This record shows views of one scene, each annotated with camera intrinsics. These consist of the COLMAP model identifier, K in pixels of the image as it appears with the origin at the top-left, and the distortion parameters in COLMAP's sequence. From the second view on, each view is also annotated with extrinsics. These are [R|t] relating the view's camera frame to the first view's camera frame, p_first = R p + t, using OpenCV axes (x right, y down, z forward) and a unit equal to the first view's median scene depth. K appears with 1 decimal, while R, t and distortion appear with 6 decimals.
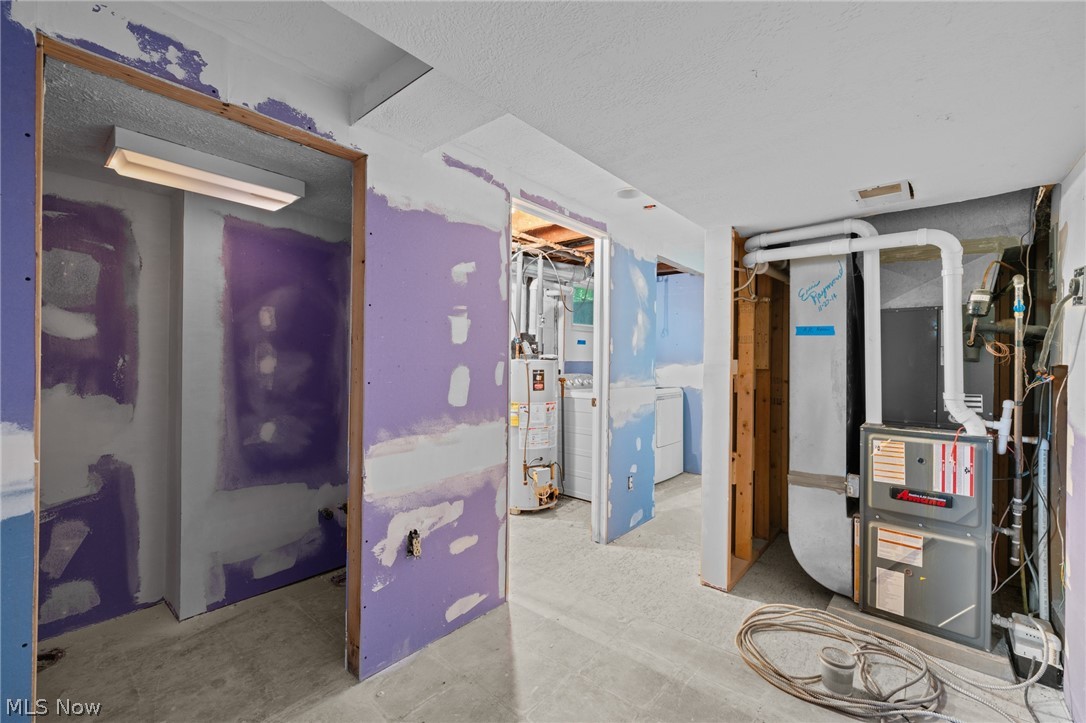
lens RADIAL K [[439.6, 0, 546.5], [0, 439.6, 359.1], [0, 0, 1]] dist [-0.000639, 0.000192]
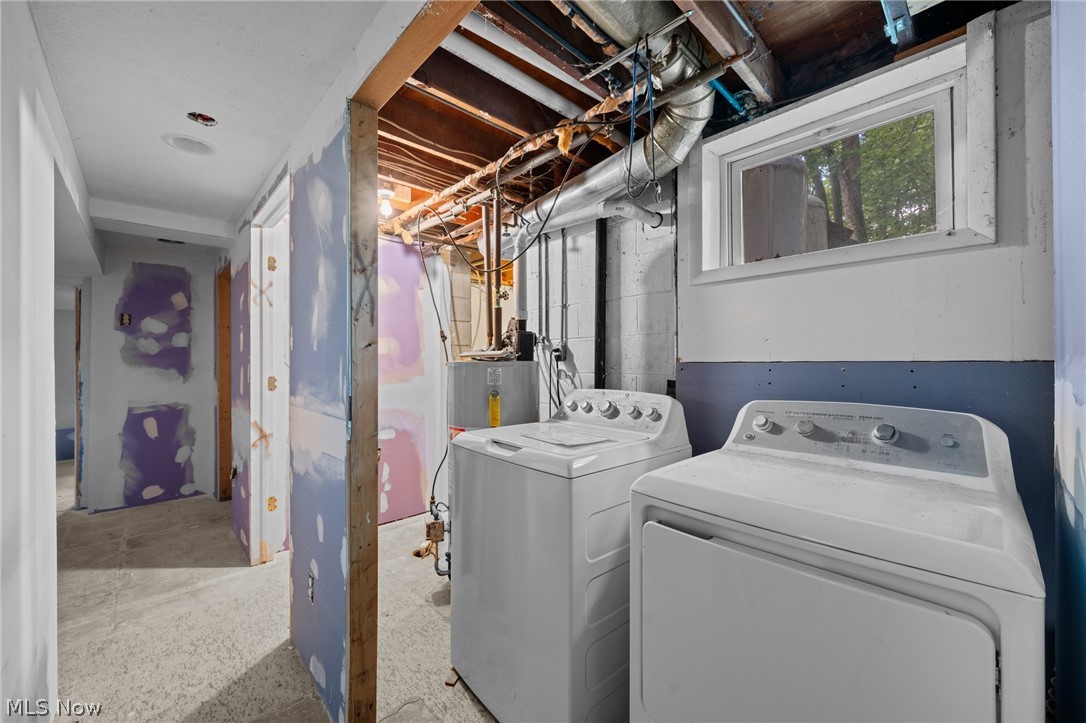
lens RADIAL K [[413.3, 0, 545.6], [0, 413.3, 360.0], [0, 0, 1]] dist [-0.000107, 0.000061]
pose [[-0.087851, -0.011957, -0.996062, 0.852324], [0.006018, 0.999903, -0.012534, 0.013333], [0.996115, -0.007095, -0.087771, 1.686263]]
